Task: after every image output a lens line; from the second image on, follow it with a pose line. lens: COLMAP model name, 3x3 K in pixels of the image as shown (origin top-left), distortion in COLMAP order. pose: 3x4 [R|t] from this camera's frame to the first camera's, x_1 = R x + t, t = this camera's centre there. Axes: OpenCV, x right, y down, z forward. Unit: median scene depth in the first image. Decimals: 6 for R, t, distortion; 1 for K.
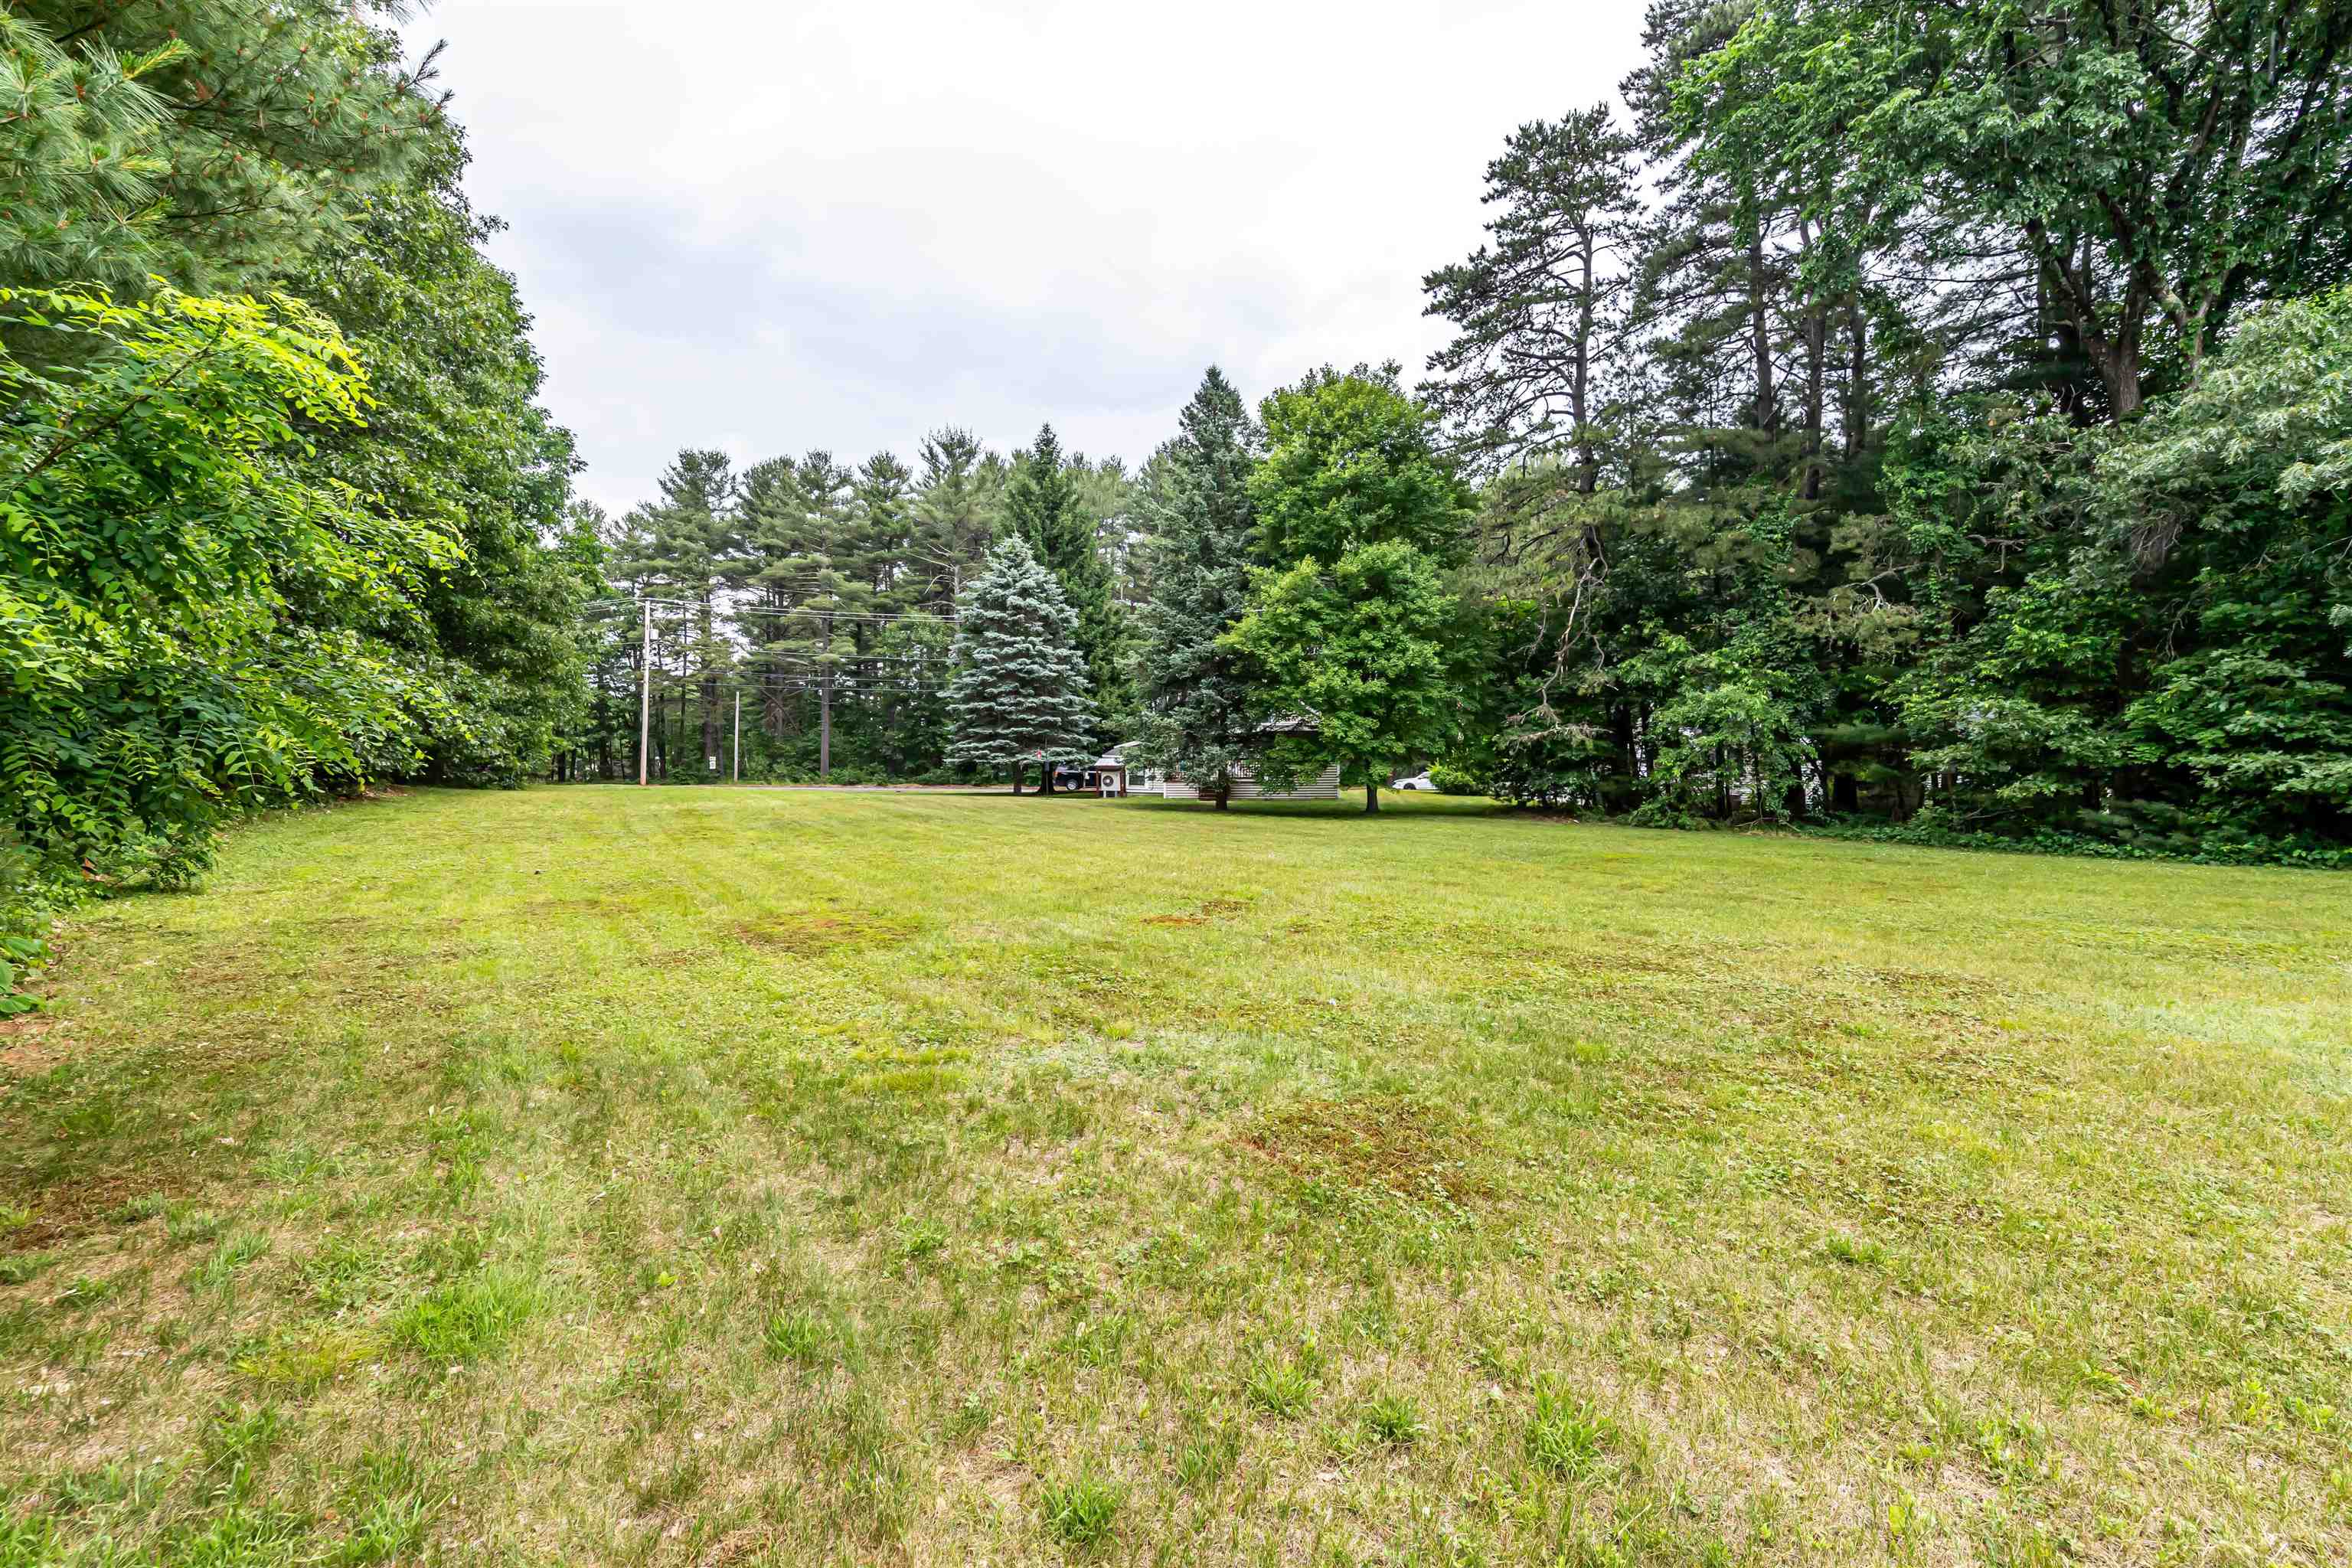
lens RADIAL K [[1010.7, 0, 1148.5], [0, 1010.7, 773.7], [0, 0, 1]] dist [0.016843, -0.000112]
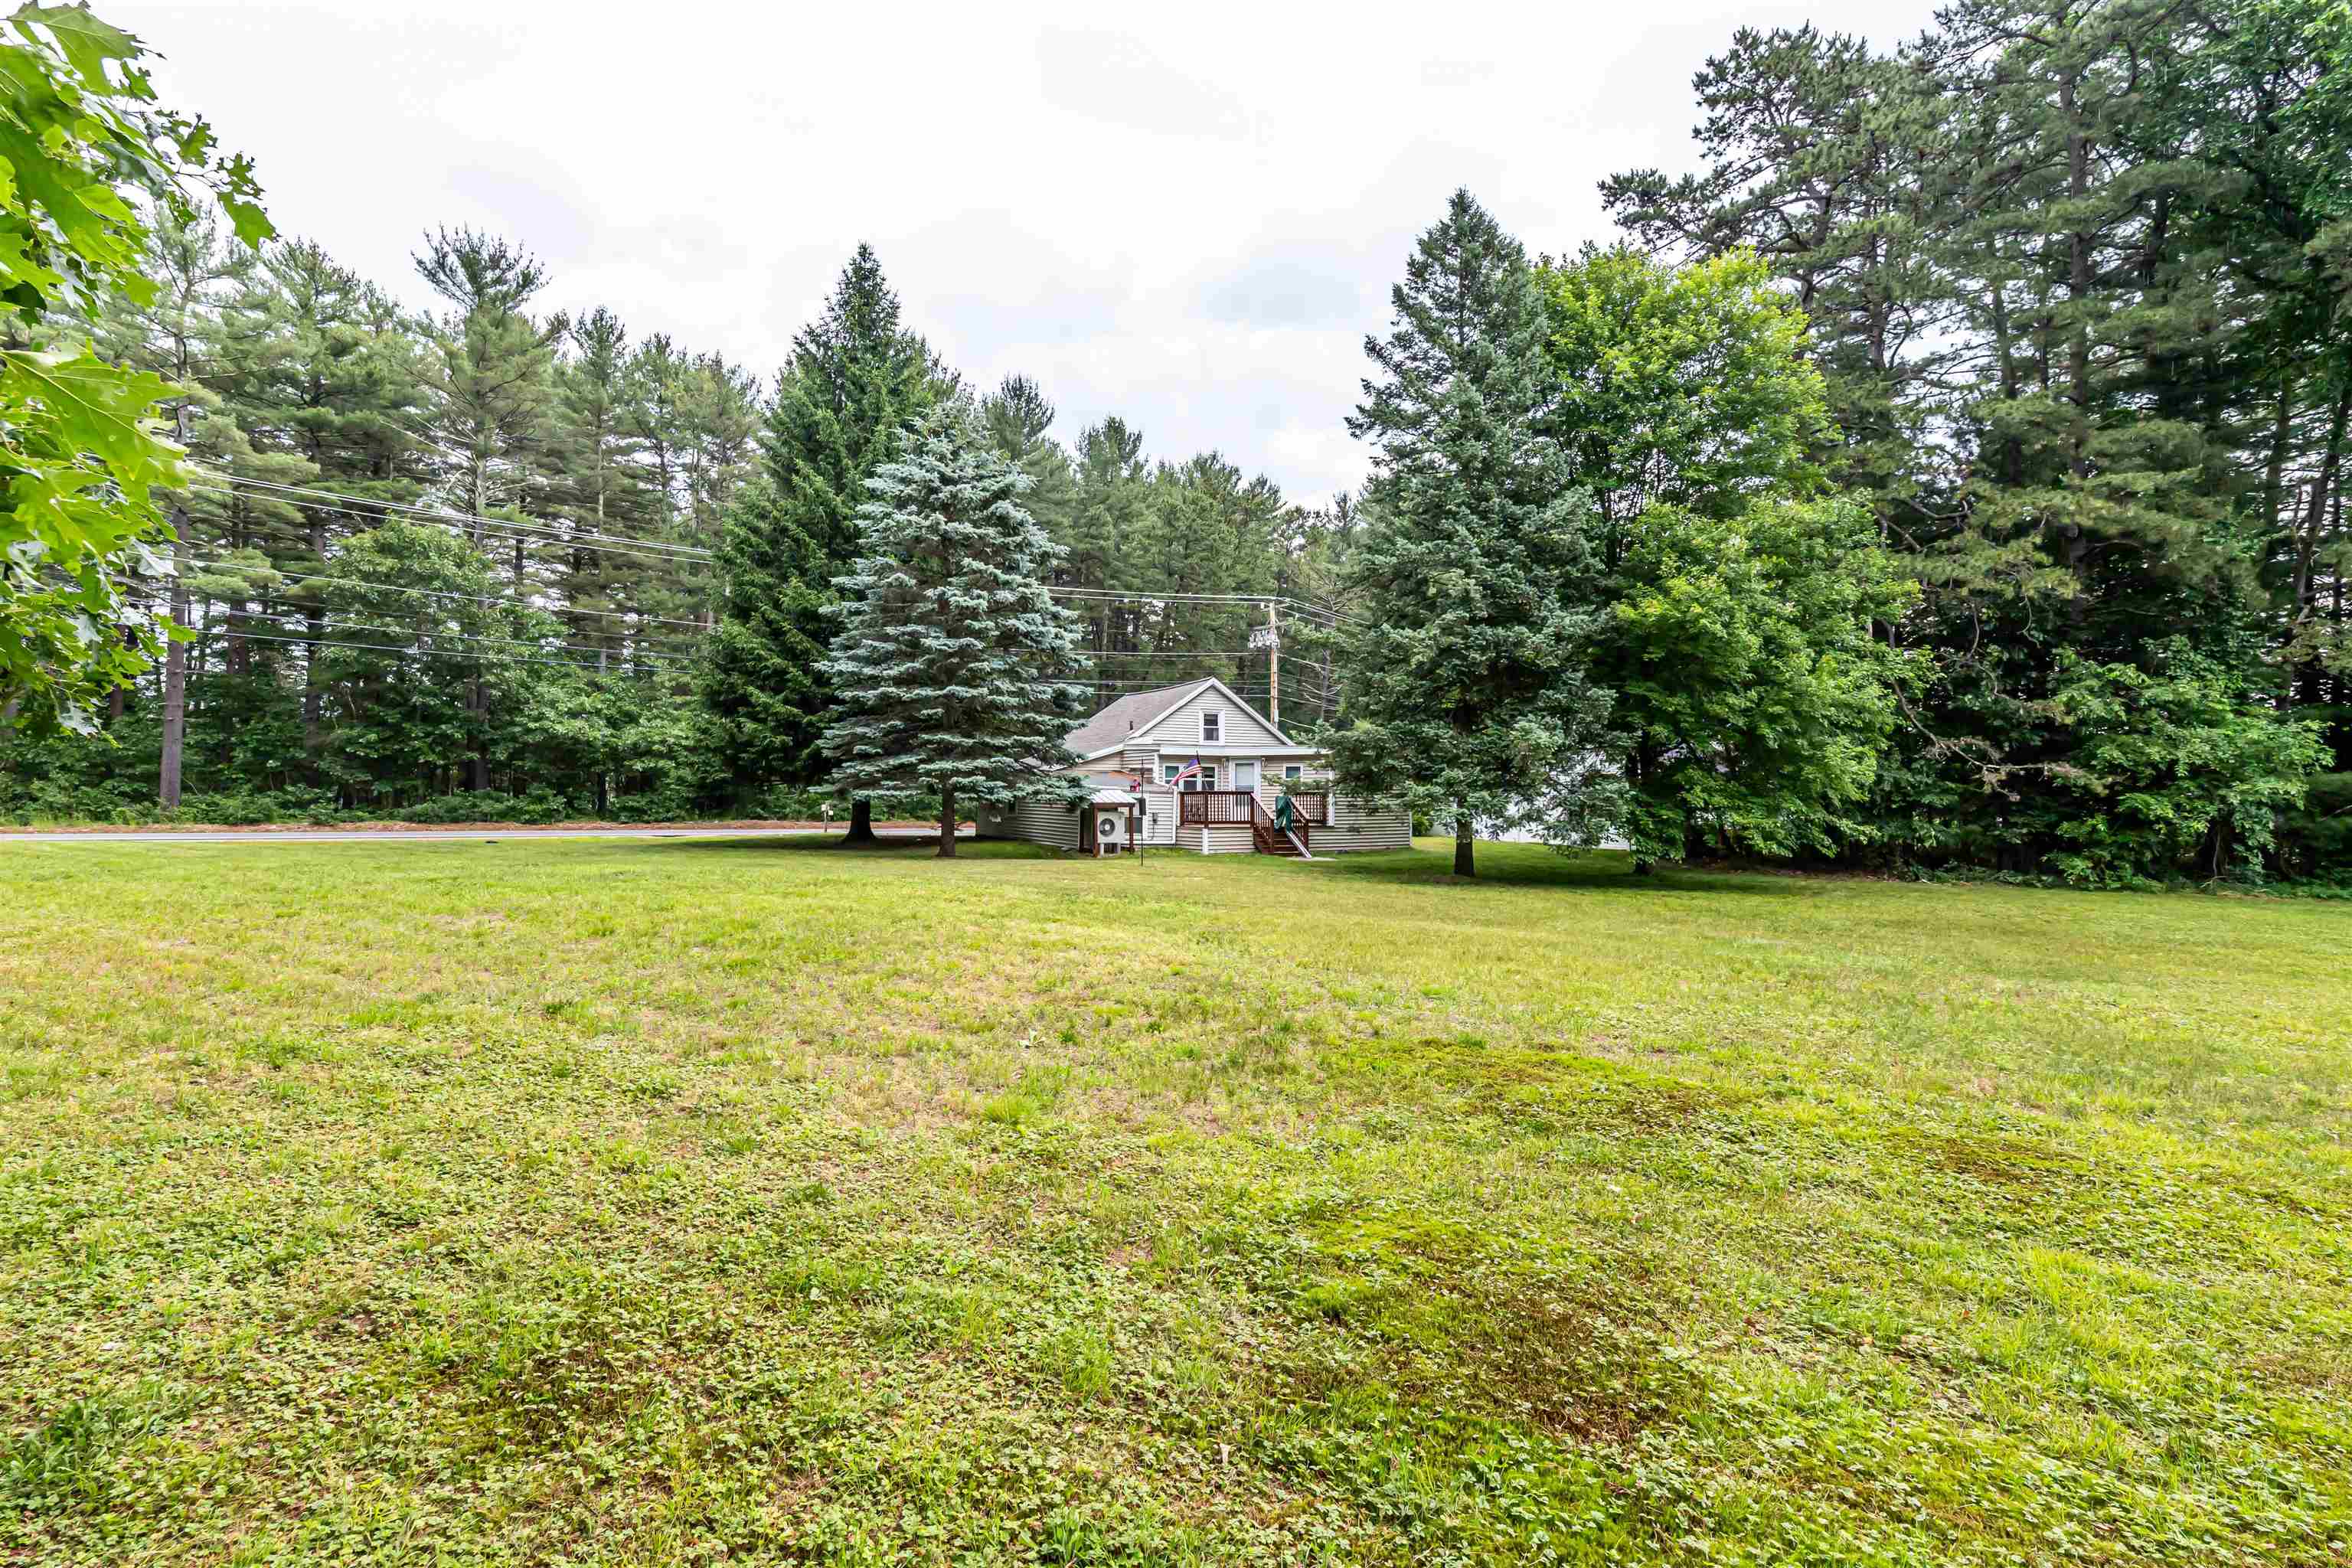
lens RADIAL K [[1019.4, 0, 1181.4], [0, 1019.4, 792.3], [0, 0, 1]] dist [-0.000525, -0.000109]
pose [[0.812715, 0.008396, 0.582601, -0.382721], [-0.006471, 0.999965, -0.005383, -0.011858], [-0.582625, 0.000605, 0.812741, 0.484620]]
